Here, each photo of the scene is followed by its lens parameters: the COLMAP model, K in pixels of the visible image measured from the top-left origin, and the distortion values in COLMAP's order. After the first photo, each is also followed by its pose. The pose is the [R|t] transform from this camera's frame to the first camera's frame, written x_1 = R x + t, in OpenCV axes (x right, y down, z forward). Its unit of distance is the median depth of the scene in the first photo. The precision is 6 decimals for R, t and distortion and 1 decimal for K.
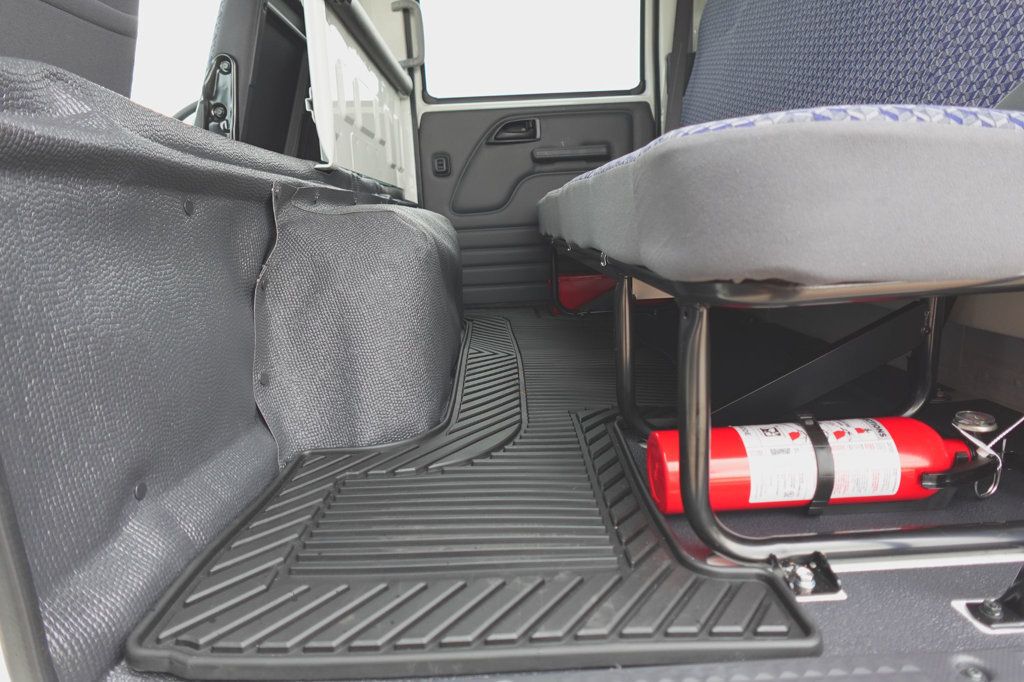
lens RADIAL K [[579.7, 0, 510.1], [0, 579.7, 330.1], [0, 0, 1]] dist [0.001097, 0.002255]
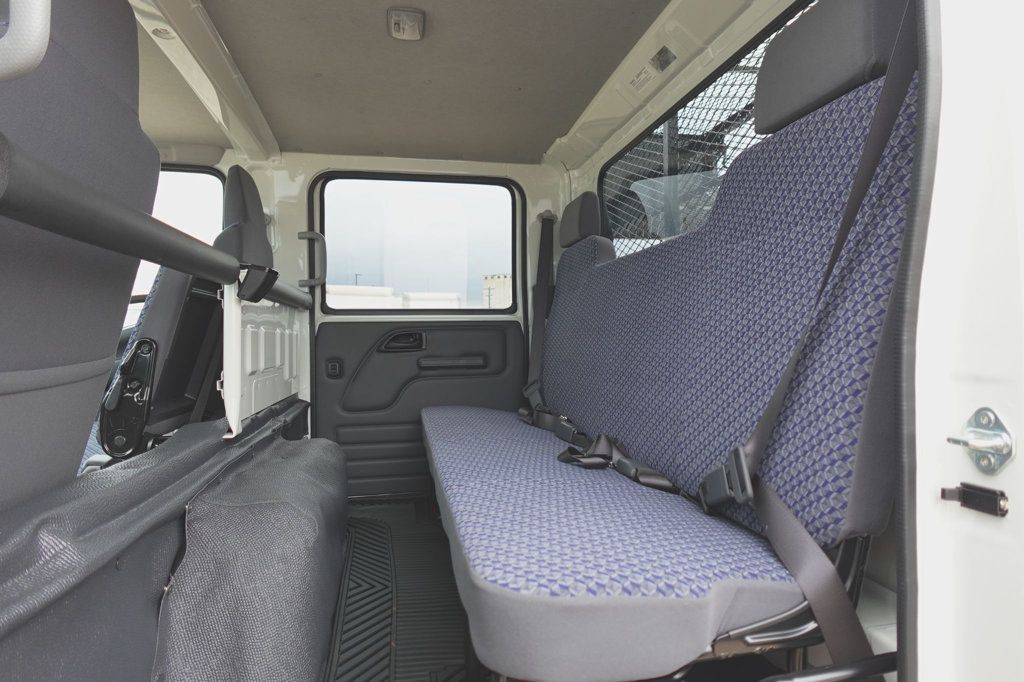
lens RADIAL K [[579.7, 0, 504.7], [0, 579.7, 336.2], [0, 0, 1]] dist [0.001097, 0.002255]
pose [[0.985081, 0.036761, 0.168120, 0.012467], [-0.004102, 0.981656, -0.190614, -0.139526], [-0.172044, 0.187081, 0.967162, -0.139704]]
